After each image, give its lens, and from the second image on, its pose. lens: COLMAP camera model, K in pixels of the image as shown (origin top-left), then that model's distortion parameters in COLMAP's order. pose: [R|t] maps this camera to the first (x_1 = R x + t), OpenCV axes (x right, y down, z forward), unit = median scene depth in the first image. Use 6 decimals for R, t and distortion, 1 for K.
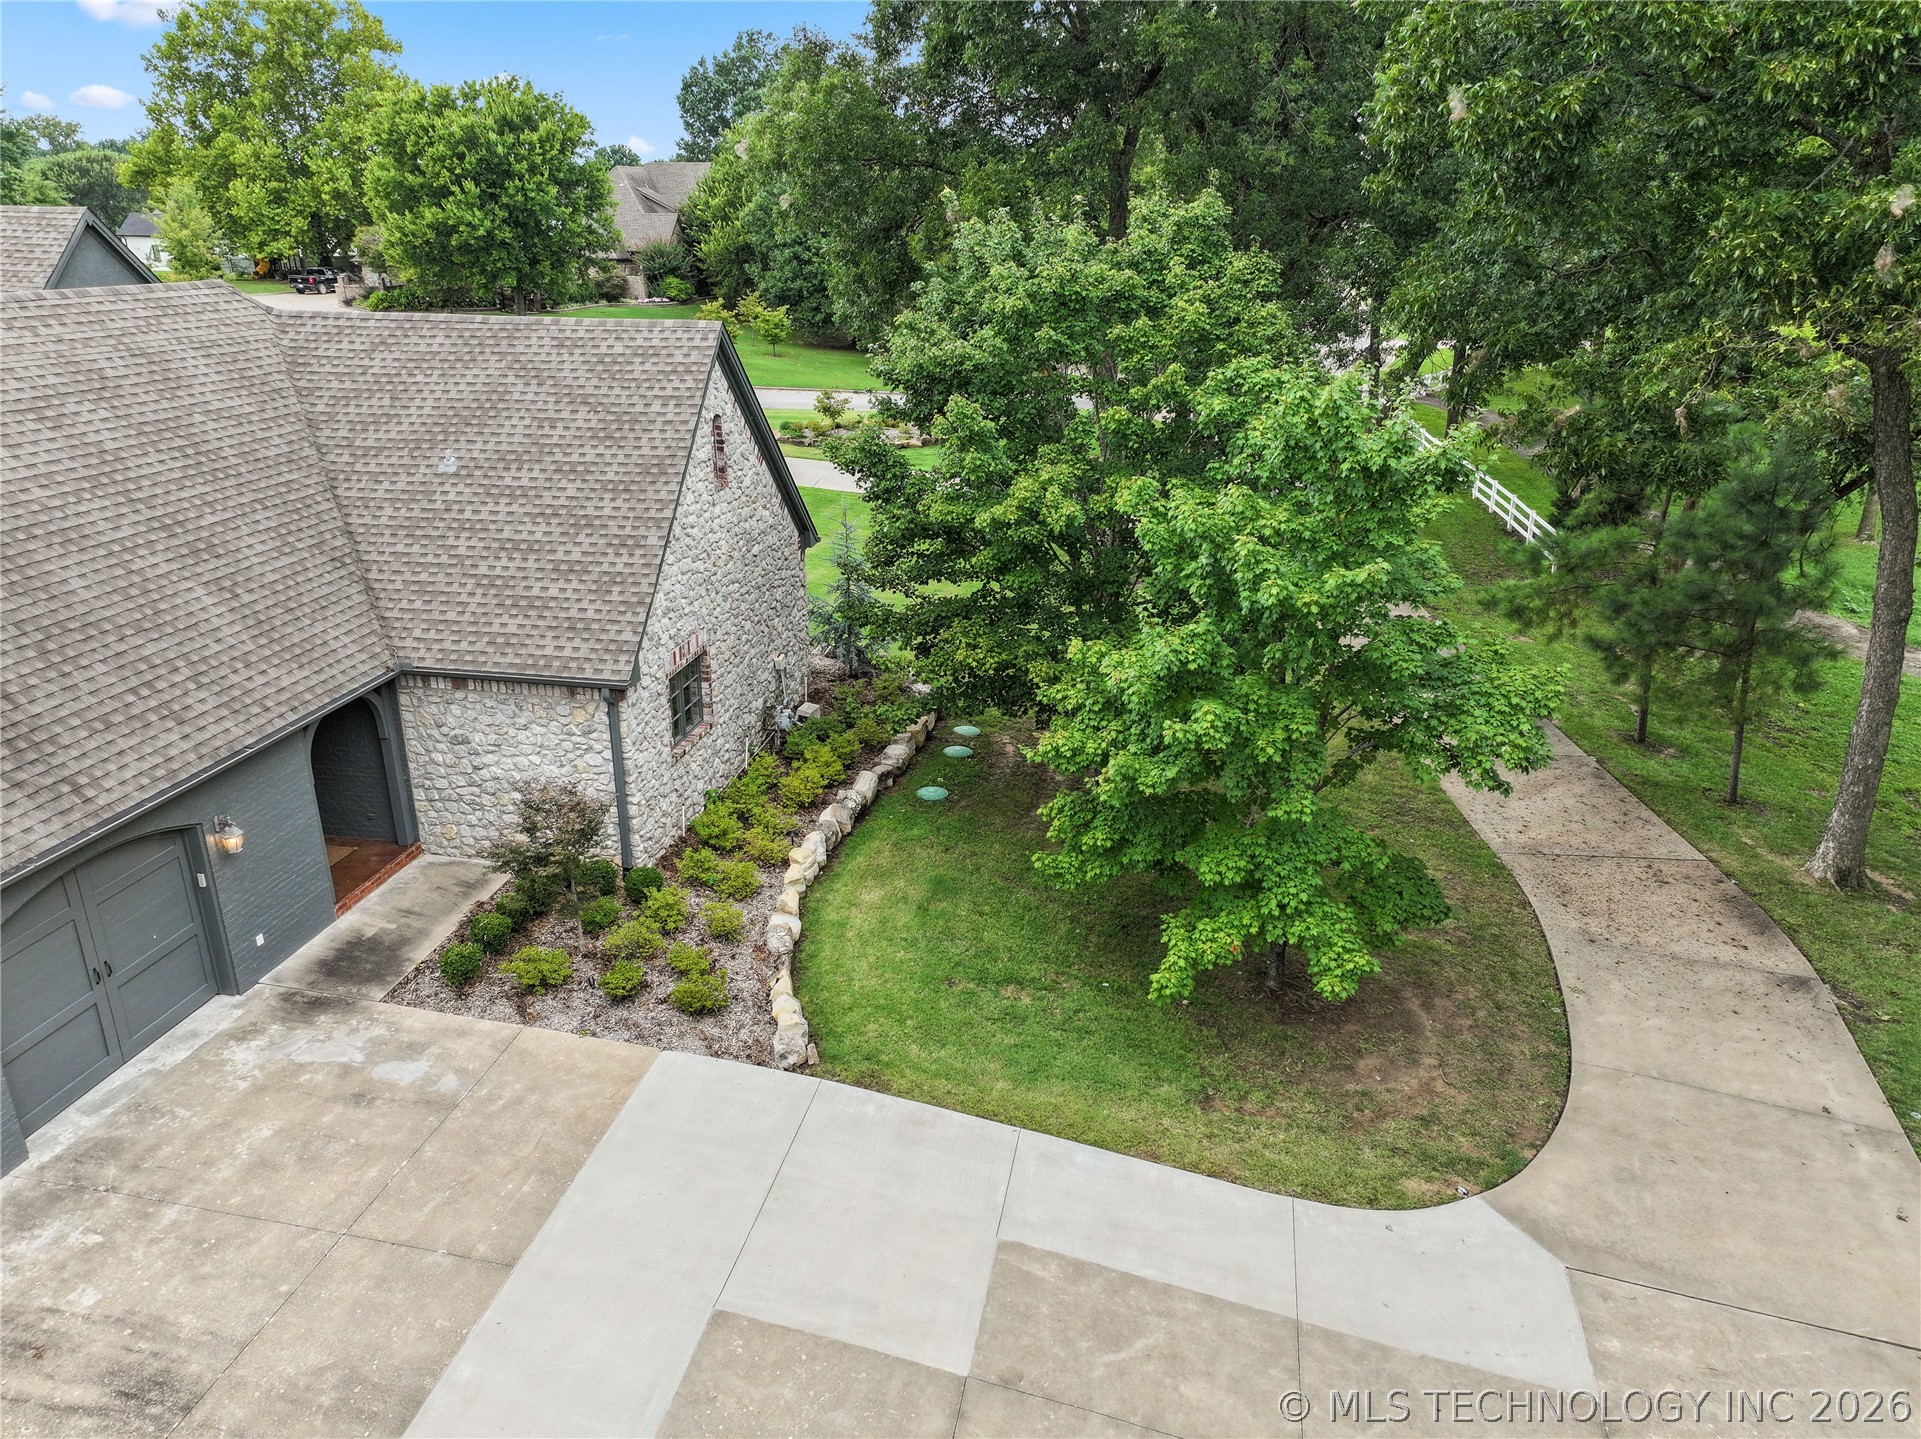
lens RADIAL K [[1330.1, 0, 957.7], [0, 1330.1, 708.9], [0, 0, 1]] dist [0.060364, 0.019742]
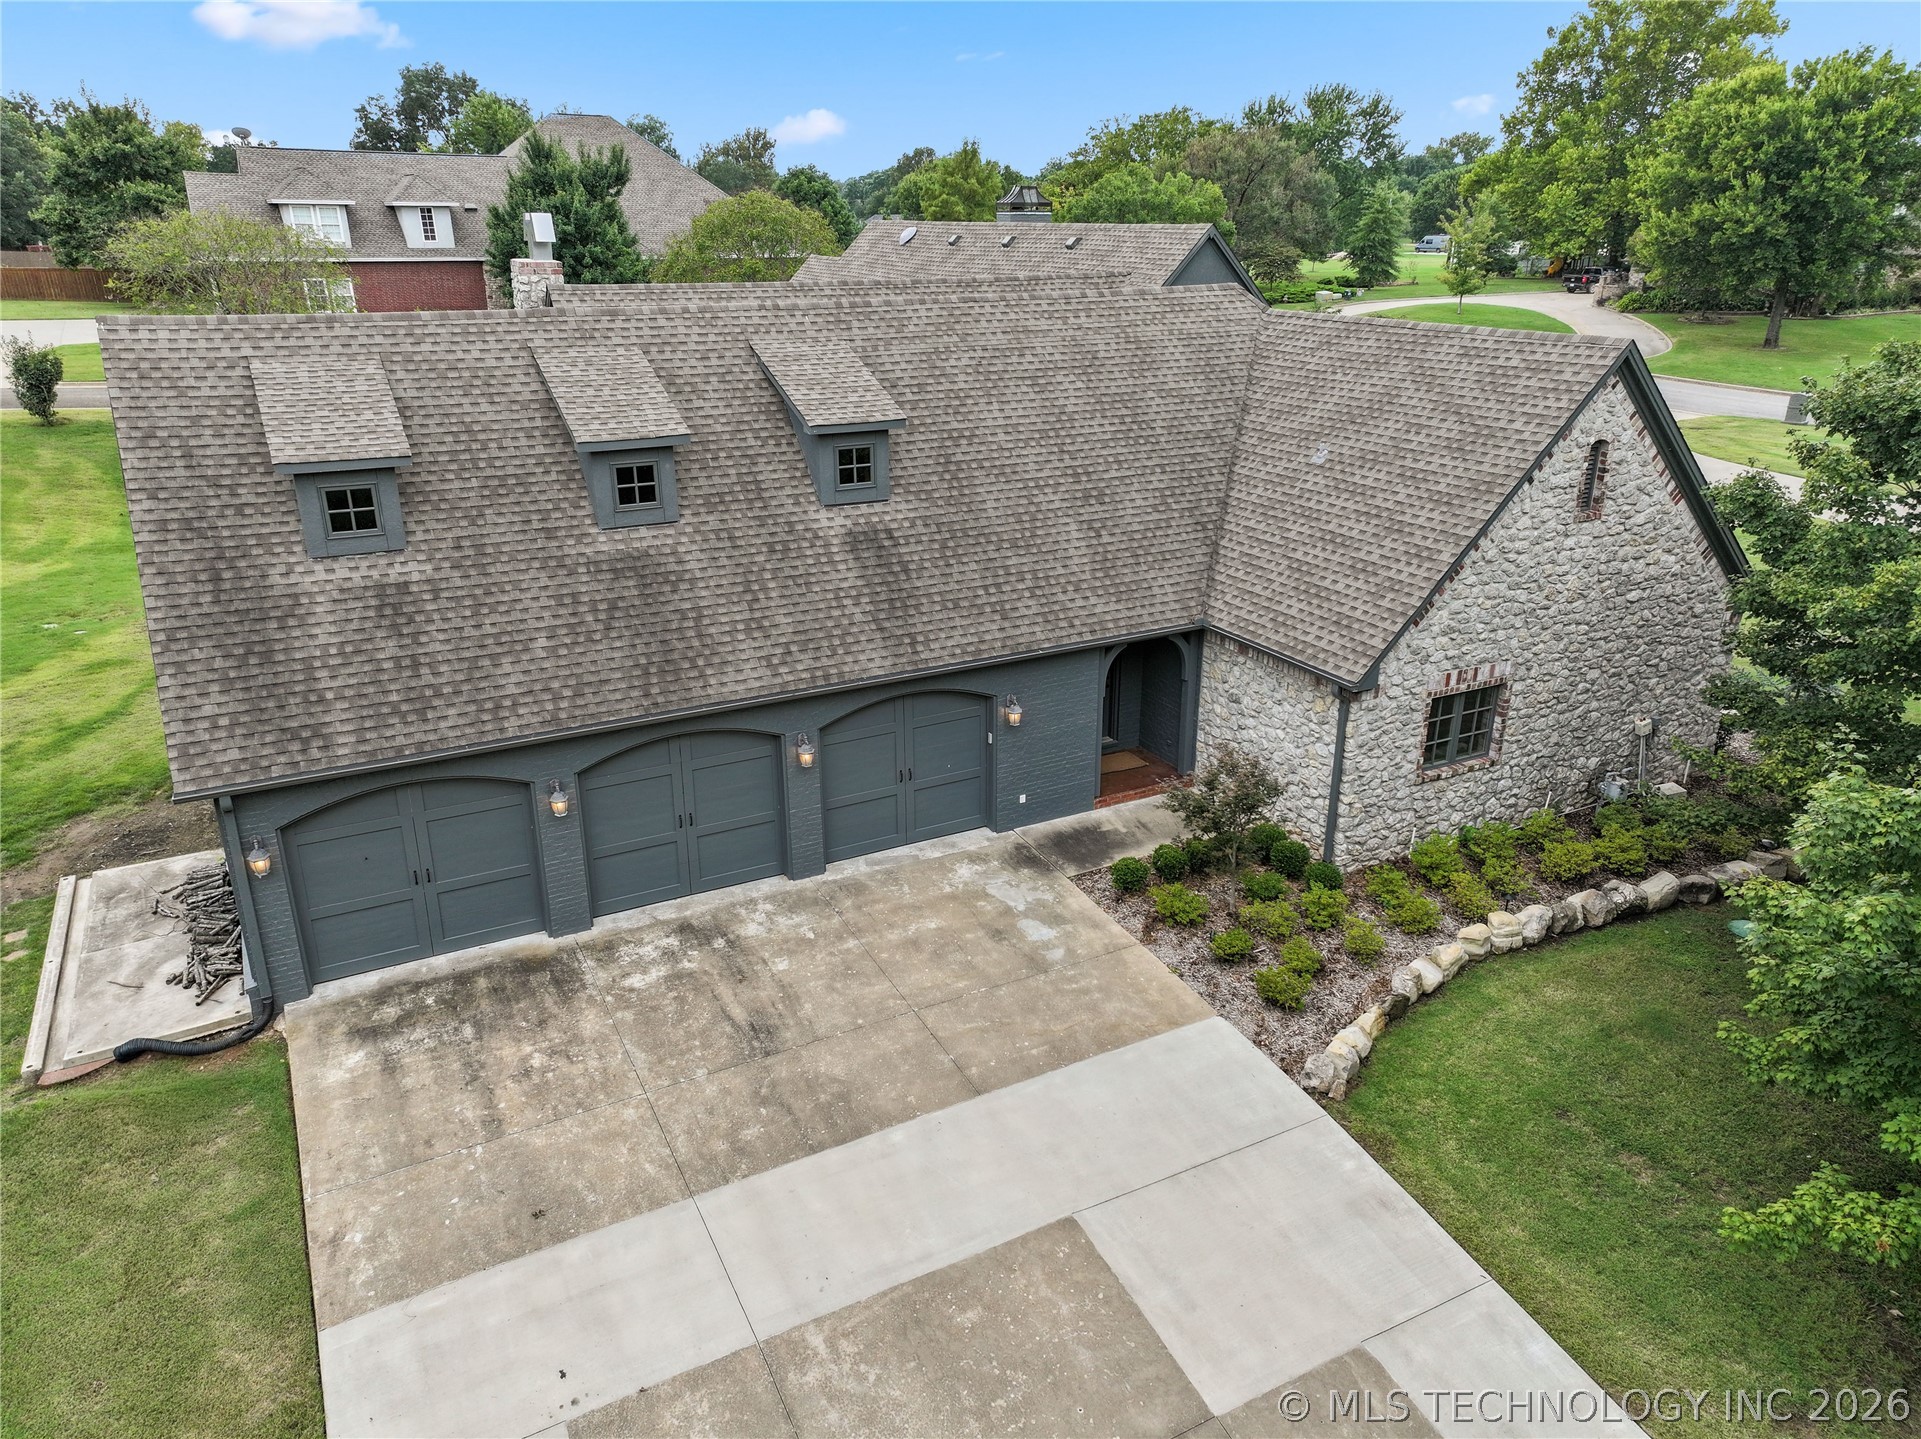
lens RADIAL K [[1326.3, 0, 956.5], [0, 1326.3, 711.9], [0, 0, 1]] dist [0.069409, 0.002263]
pose [[0.629560, 0.276613, -0.726043, 0.291252], [-0.273560, 0.953555, 0.126086, -0.042784], [0.727199, 0.119238, 0.675991, 0.085904]]
